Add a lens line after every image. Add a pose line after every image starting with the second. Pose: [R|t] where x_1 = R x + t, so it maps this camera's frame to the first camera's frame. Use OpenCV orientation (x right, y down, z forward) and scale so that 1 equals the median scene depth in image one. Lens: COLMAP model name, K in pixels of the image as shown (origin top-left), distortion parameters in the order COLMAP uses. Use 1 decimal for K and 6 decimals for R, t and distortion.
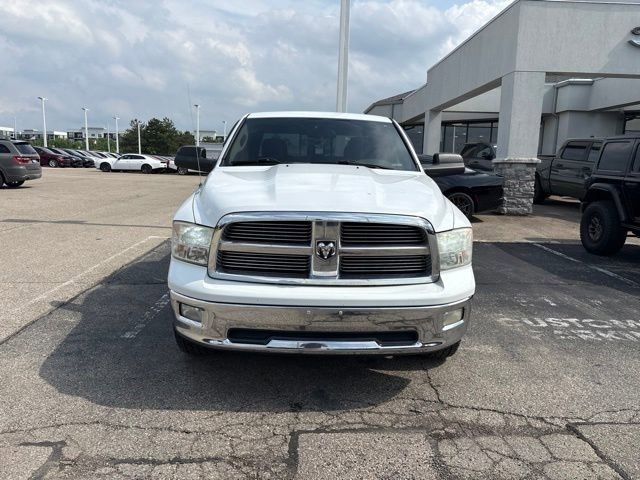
lens RADIAL K [[481.1, 0, 319.6], [0, 481.1, 241.2], [0, 0, 1]] dist [0.018779, -0.001830]
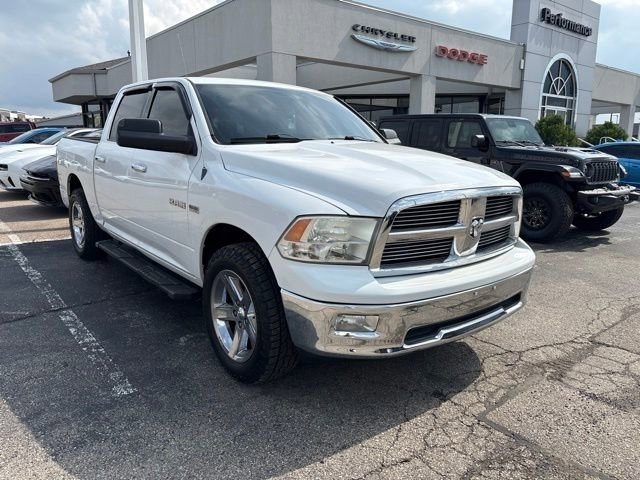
lens RADIAL K [[481.1, 0, 320.1], [0, 481.1, 238.1], [0, 0, 1]] dist [0.018779, -0.001830]
pose [[0.801524, -0.131261, 0.583377, -0.786752], [0.108334, 0.991341, 0.074209, -0.065991], [-0.588067, 0.003719, 0.808804, 0.378056]]
